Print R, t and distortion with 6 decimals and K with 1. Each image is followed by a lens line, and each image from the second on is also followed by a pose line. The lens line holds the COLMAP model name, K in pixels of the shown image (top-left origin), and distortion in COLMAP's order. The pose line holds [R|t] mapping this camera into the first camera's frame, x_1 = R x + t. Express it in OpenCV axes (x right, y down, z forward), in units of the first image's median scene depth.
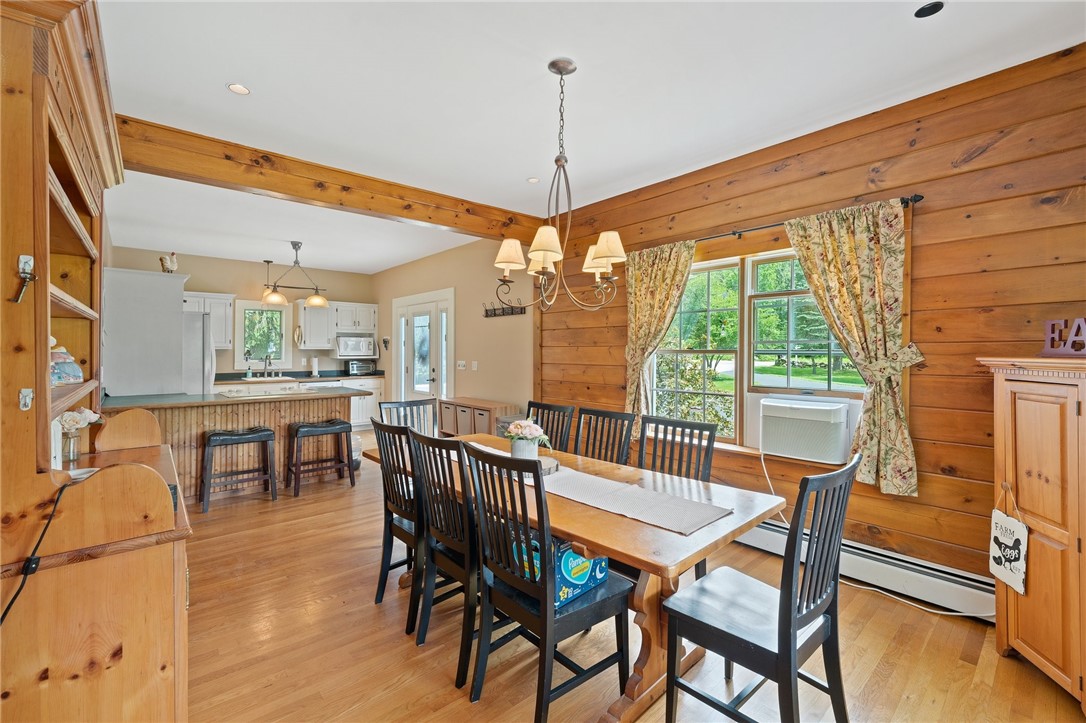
lens RADIAL K [[469.7, 0, 550.0], [0, 469.7, 344.4], [0, 0, 1]] dist [-0.002229, 0.000694]
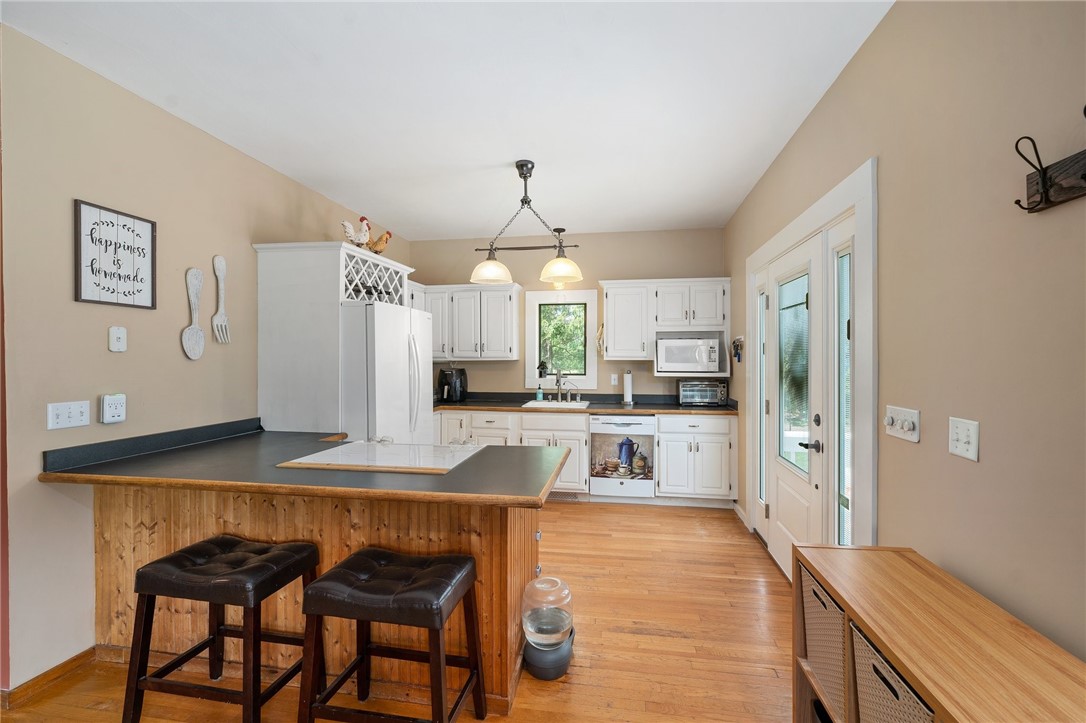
lens RADIAL K [[469.7, 0, 541.3], [0, 469.7, 358.7], [0, 0, 1]] dist [-0.002229, 0.000694]
pose [[0.619722, 0.003522, -0.784814, -0.090840], [0.008826, 0.999895, 0.011457, 0.000572], [0.784772, -0.014027, 0.619626, 0.585168]]
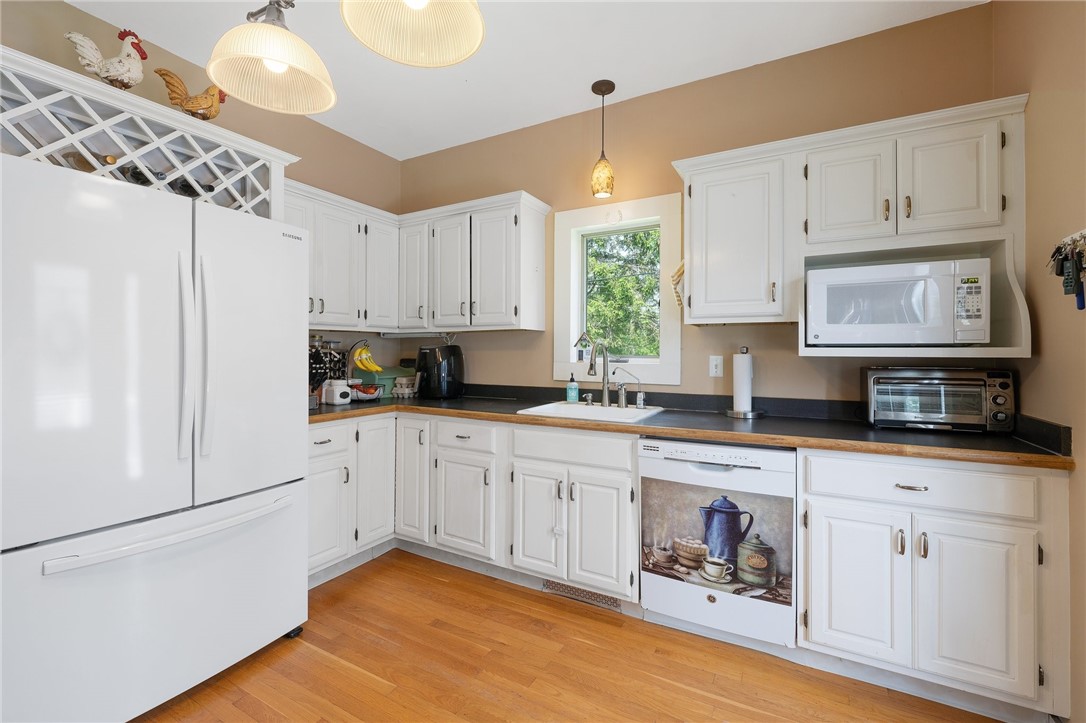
lens RADIAL K [[469.7, 0, 530.2], [0, 469.7, 349.3], [0, 0, 1]] dist [-0.002229, 0.000694]
pose [[0.315330, -0.005161, -0.948968, -0.287616], [0.007952, 0.999964, -0.002796, 0.028709], [0.948949, -0.006664, 0.315359, 0.868978]]
